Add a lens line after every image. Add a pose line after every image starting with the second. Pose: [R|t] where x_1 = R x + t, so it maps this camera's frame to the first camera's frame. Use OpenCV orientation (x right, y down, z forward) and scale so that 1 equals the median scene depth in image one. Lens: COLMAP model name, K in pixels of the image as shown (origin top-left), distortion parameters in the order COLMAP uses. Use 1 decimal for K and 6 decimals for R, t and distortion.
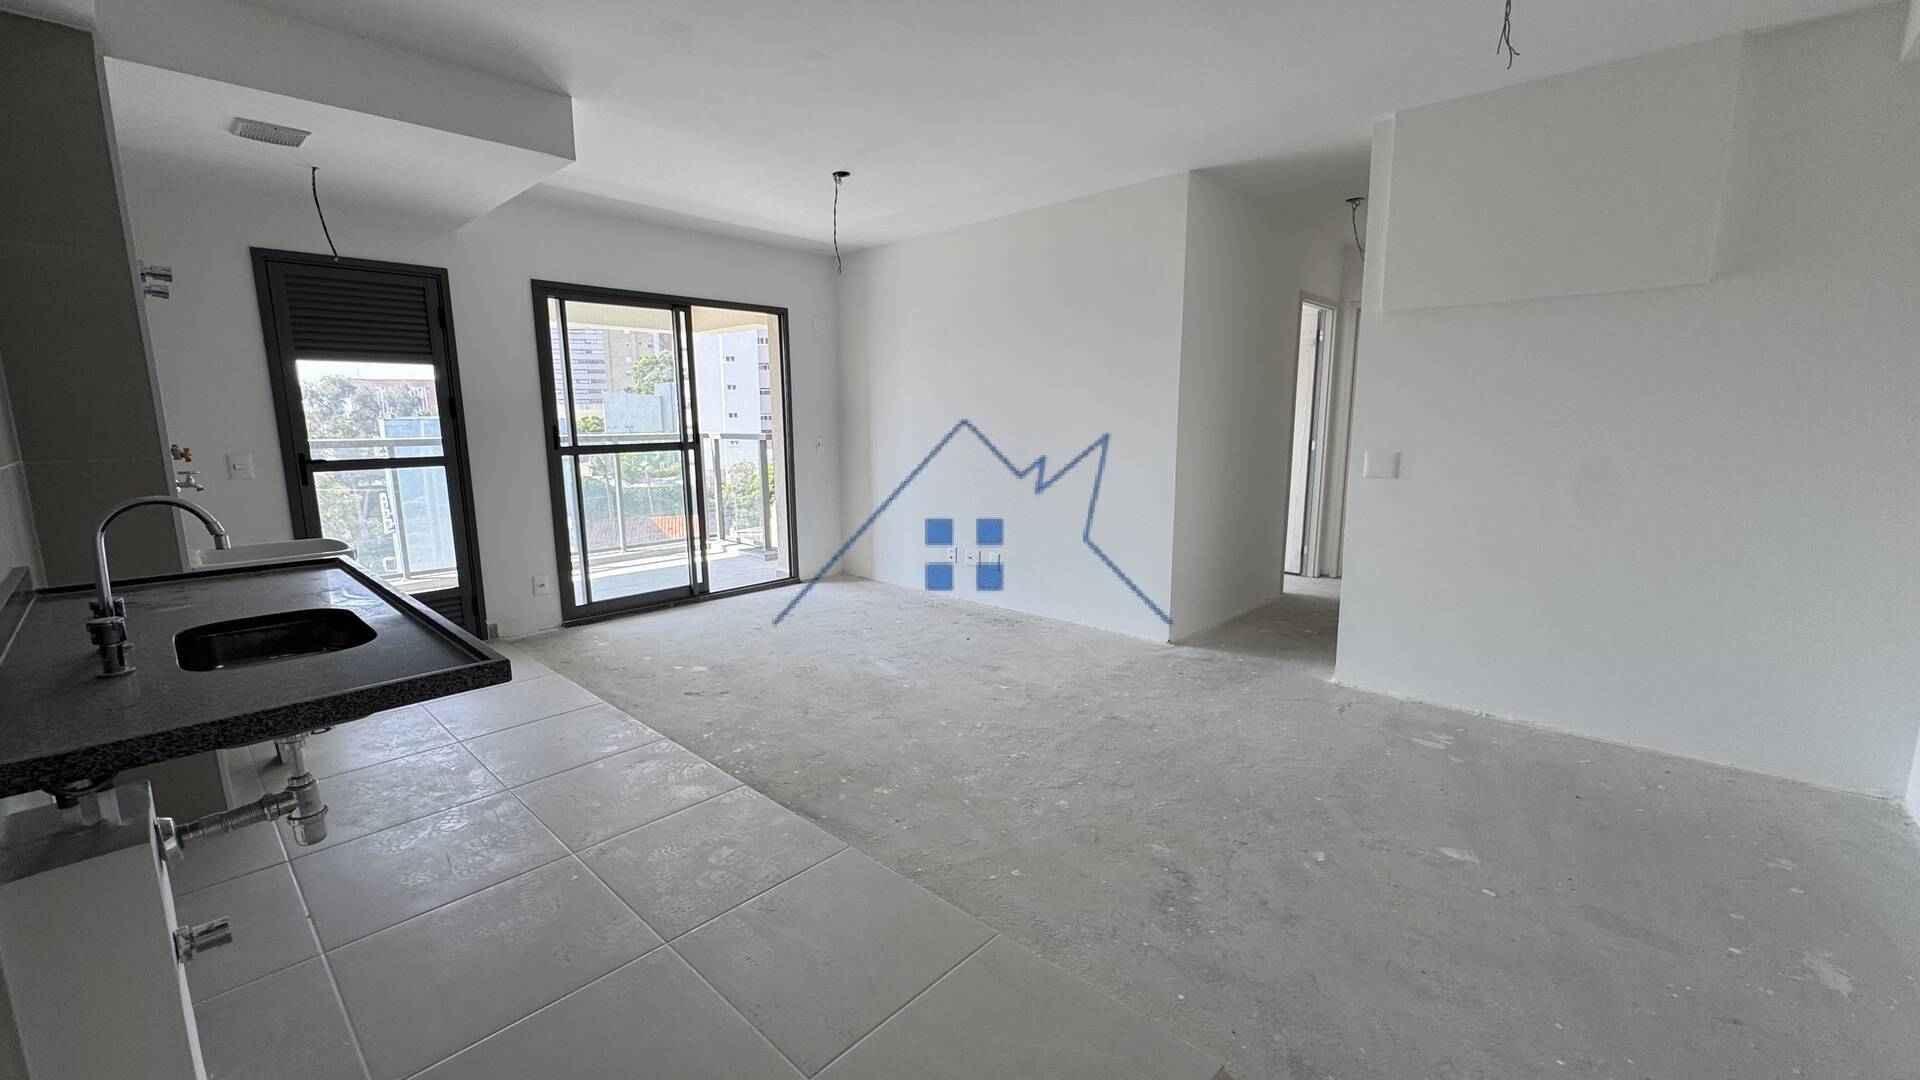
lens RADIAL K [[768.9, 0, 959.7], [0, 768.9, 540.8], [0, 0, 1]] dist [-0.002155, -0.000176]
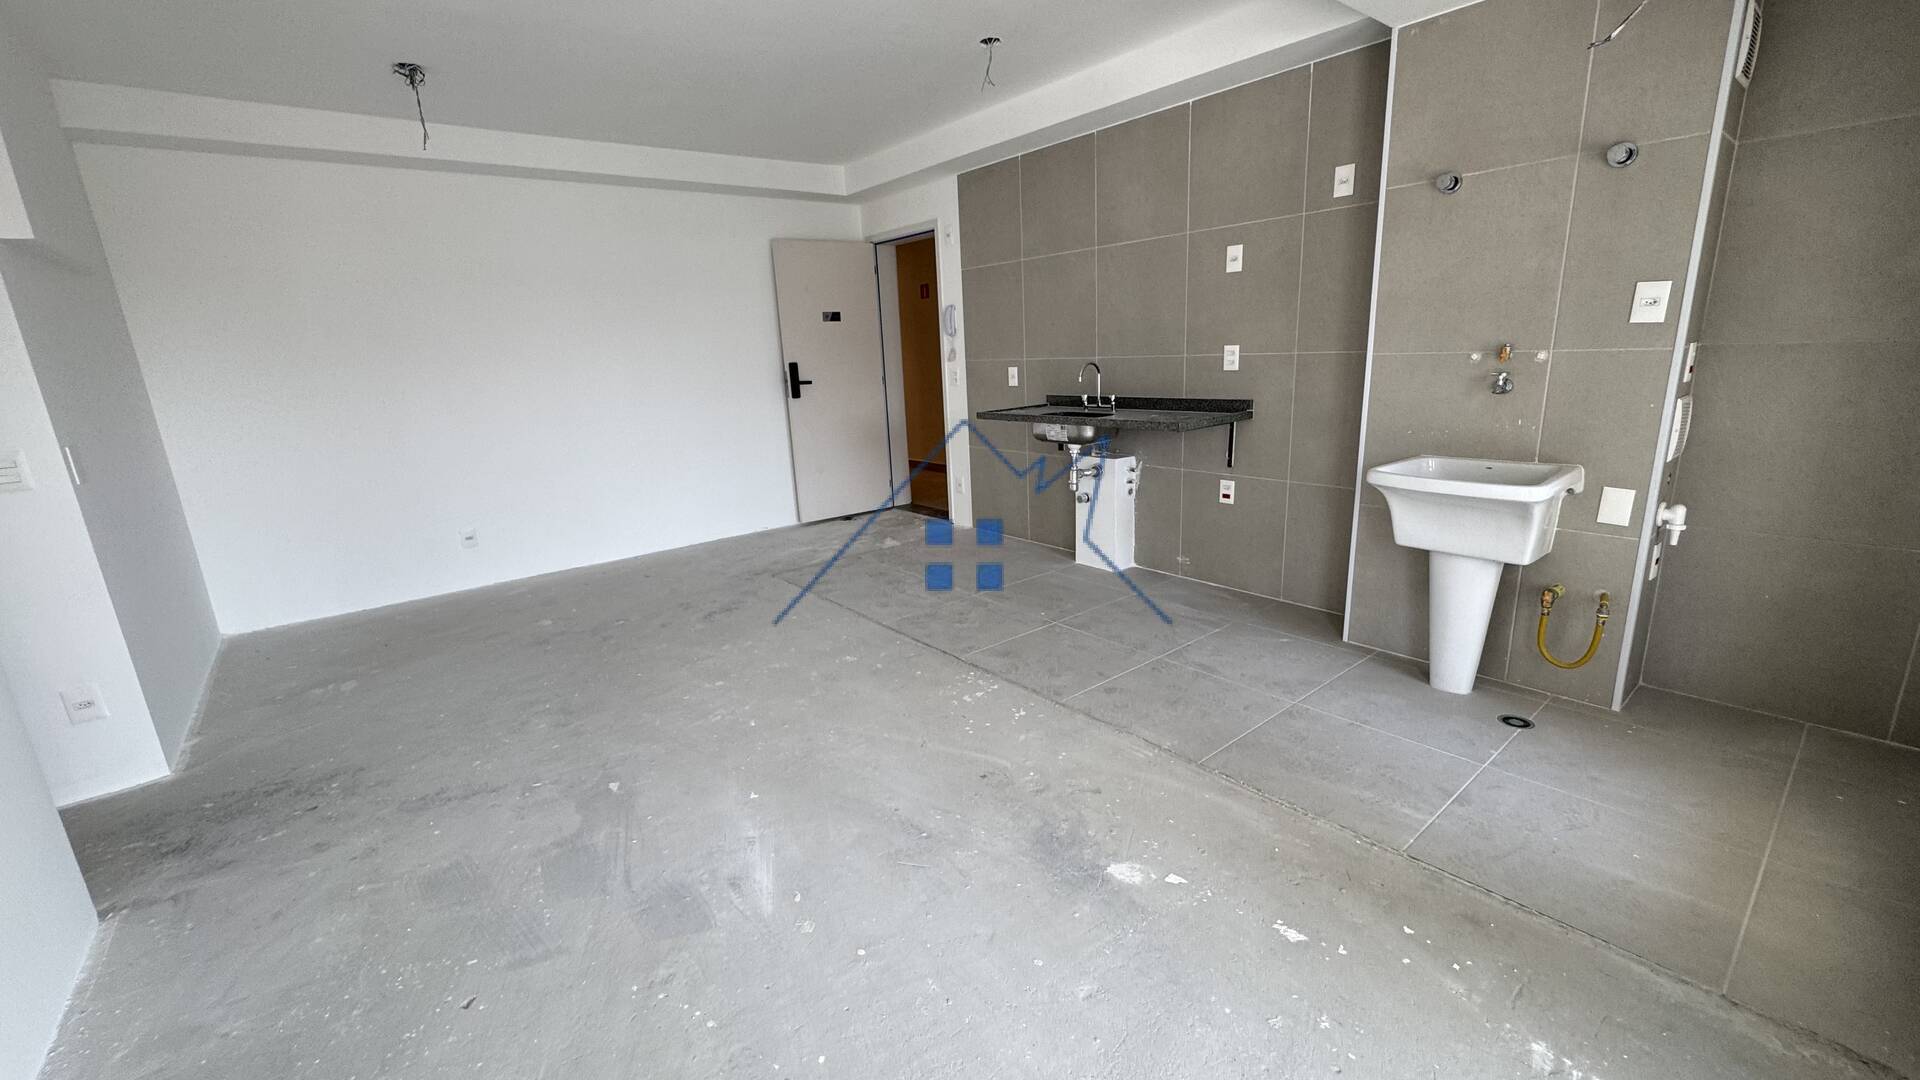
lens RADIAL K [[768.9, 0, 959.4], [0, 768.9, 537.3], [0, 0, 1]] dist [-0.002155, -0.000176]
pose [[-0.989184, 0.019957, 0.145315, -0.342938], [0.077138, 0.913418, 0.399647, -0.249534], [-0.124758, 0.406534, -0.905078, 1.512333]]
